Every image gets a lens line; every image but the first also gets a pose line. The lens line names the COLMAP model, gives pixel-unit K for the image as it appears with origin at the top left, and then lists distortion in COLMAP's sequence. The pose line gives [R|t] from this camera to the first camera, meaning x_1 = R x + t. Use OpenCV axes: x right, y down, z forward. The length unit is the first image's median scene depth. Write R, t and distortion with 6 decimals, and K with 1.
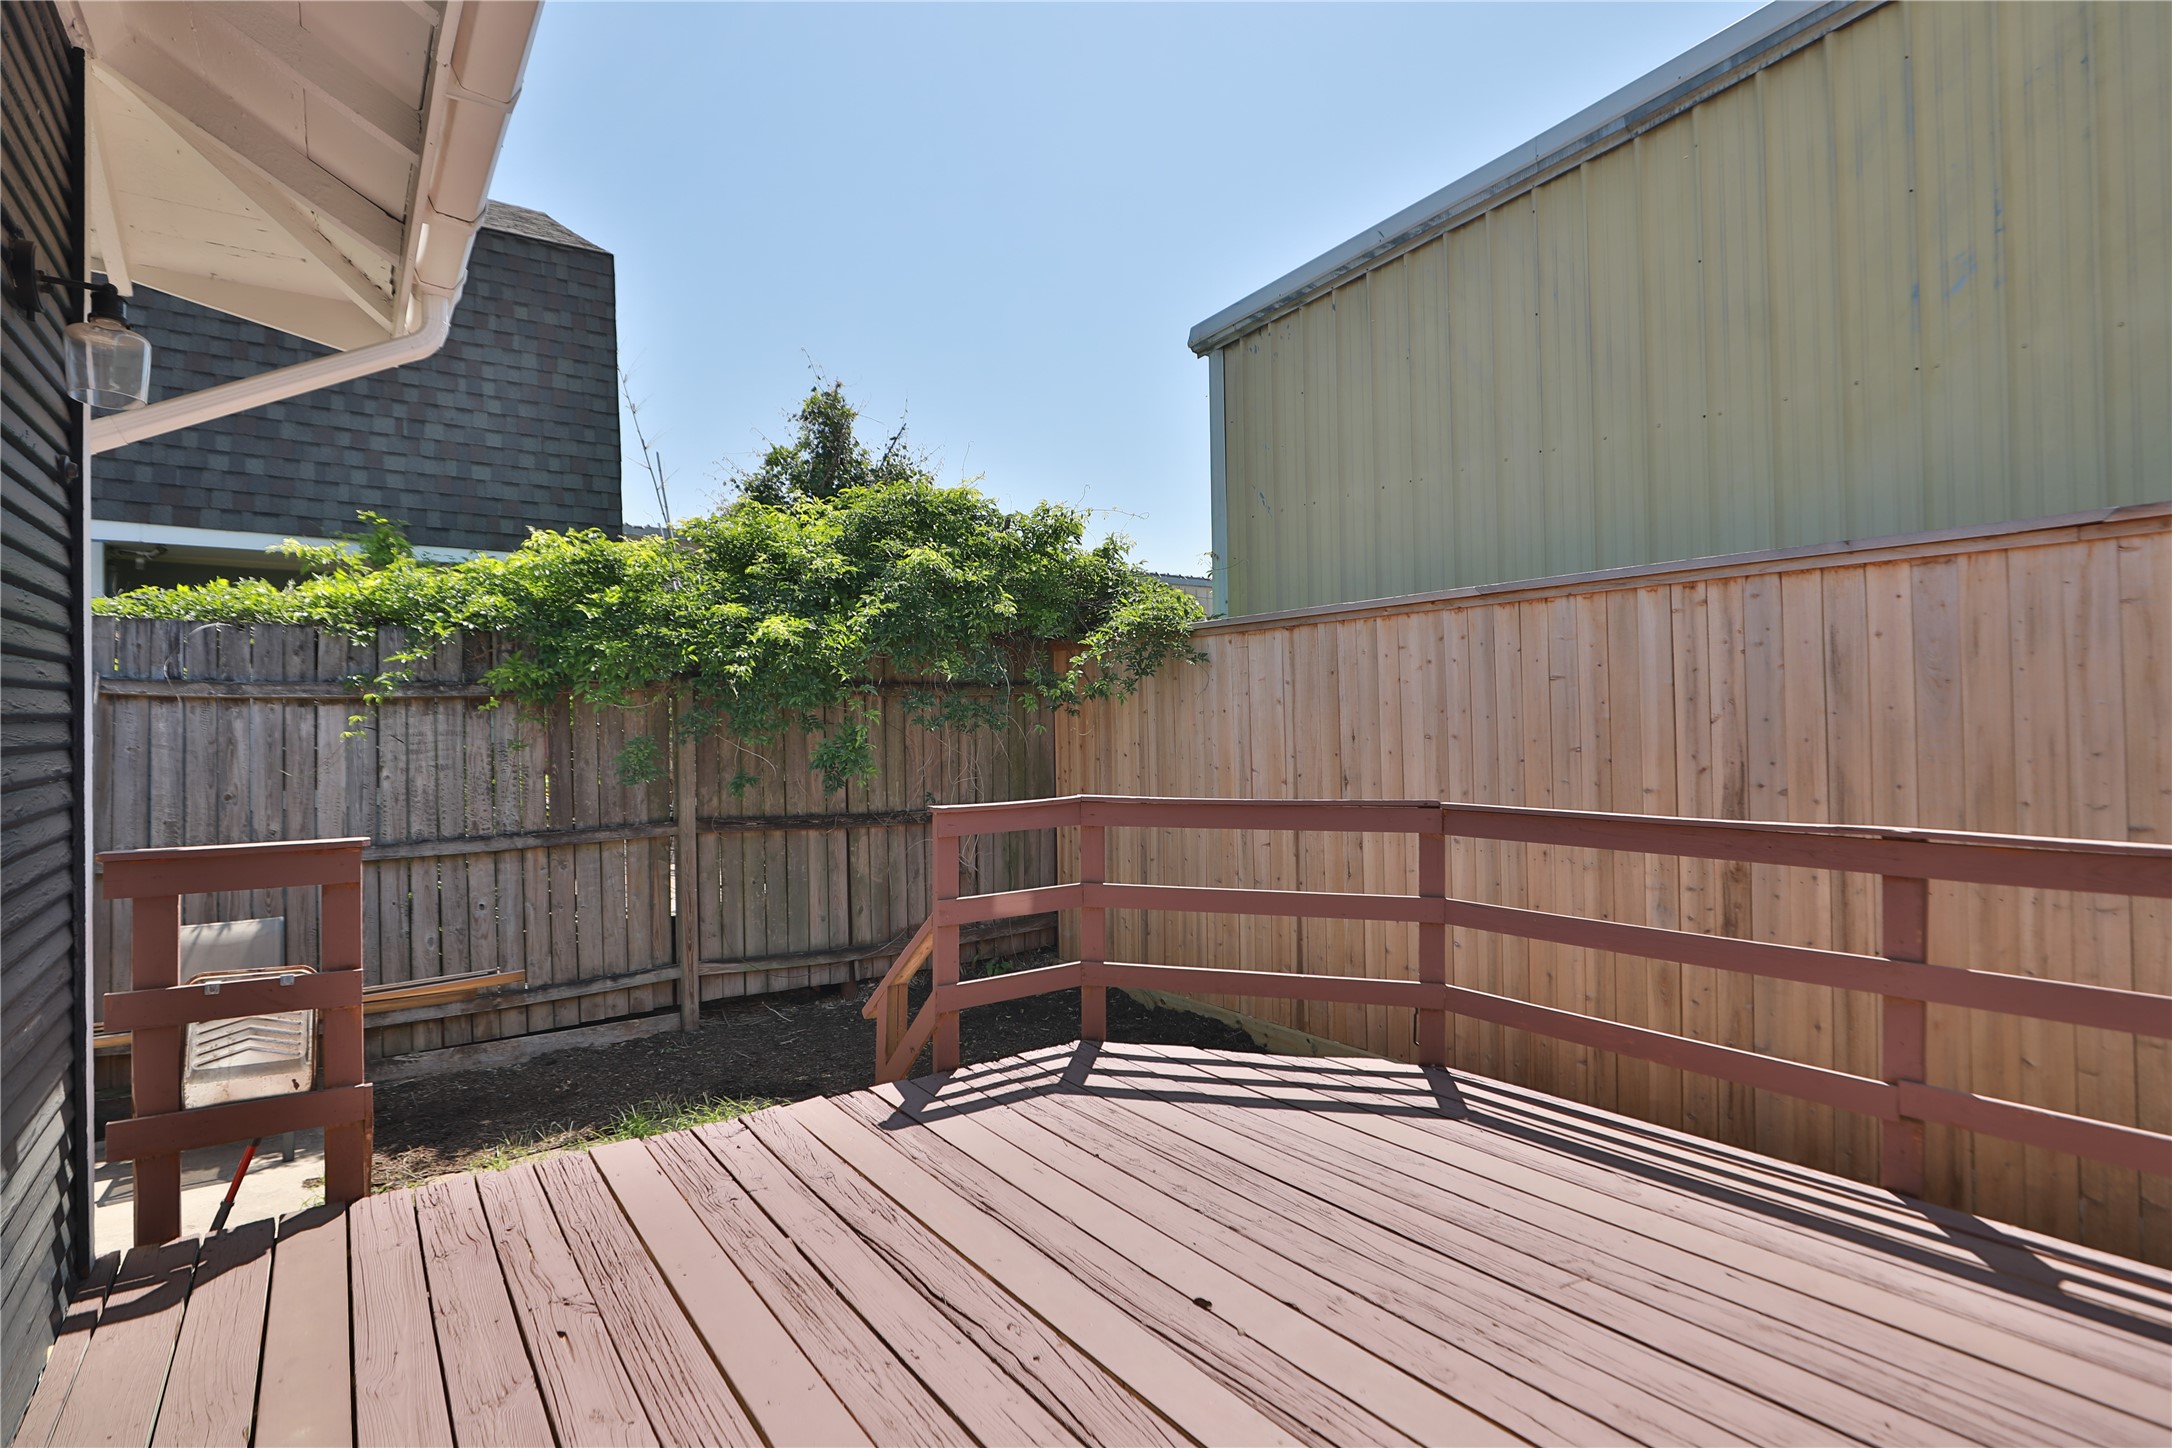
lens RADIAL K [[1015.1, 0, 1079.9], [0, 1015.1, 725.1], [0, 0, 1]] dist [-0.047302, 0.015857]
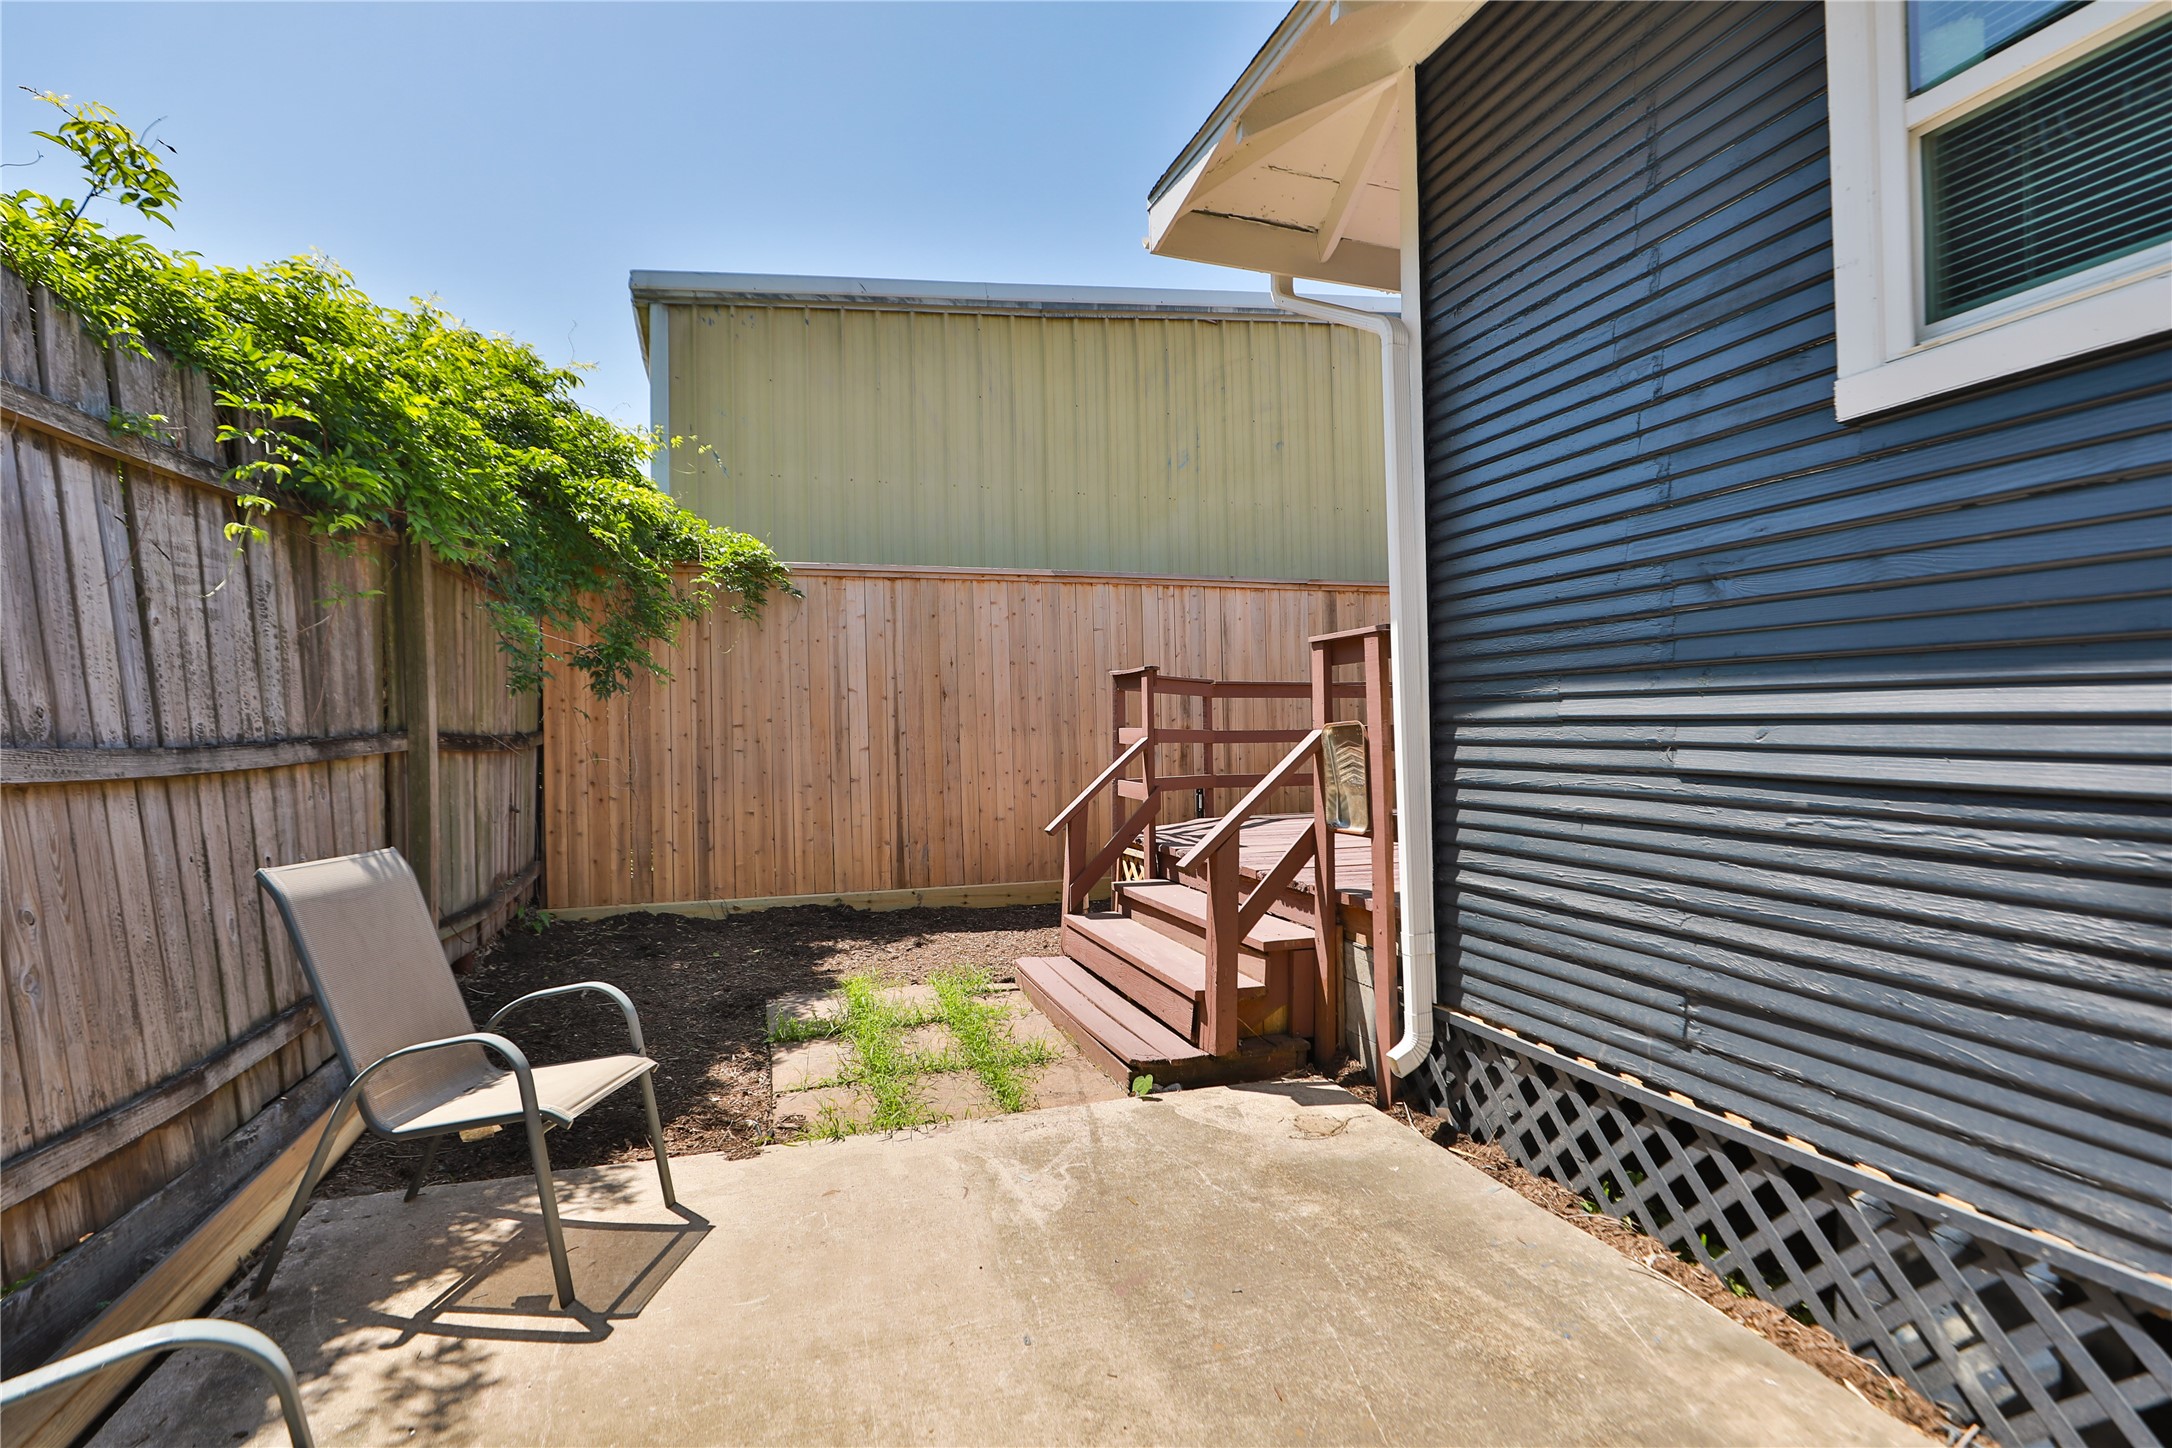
lens RADIAL K [[988.3, 0, 1080.9], [0, 988.3, 722.9], [0, 0, 1]] dist [-0.047343, 0.014810]
pose [[0.350546, 0.006114, 0.936525, -0.965529], [0.007966, 0.999923, -0.009510, 0.110823], [-0.936512, 0.010794, 0.350471, 0.360811]]
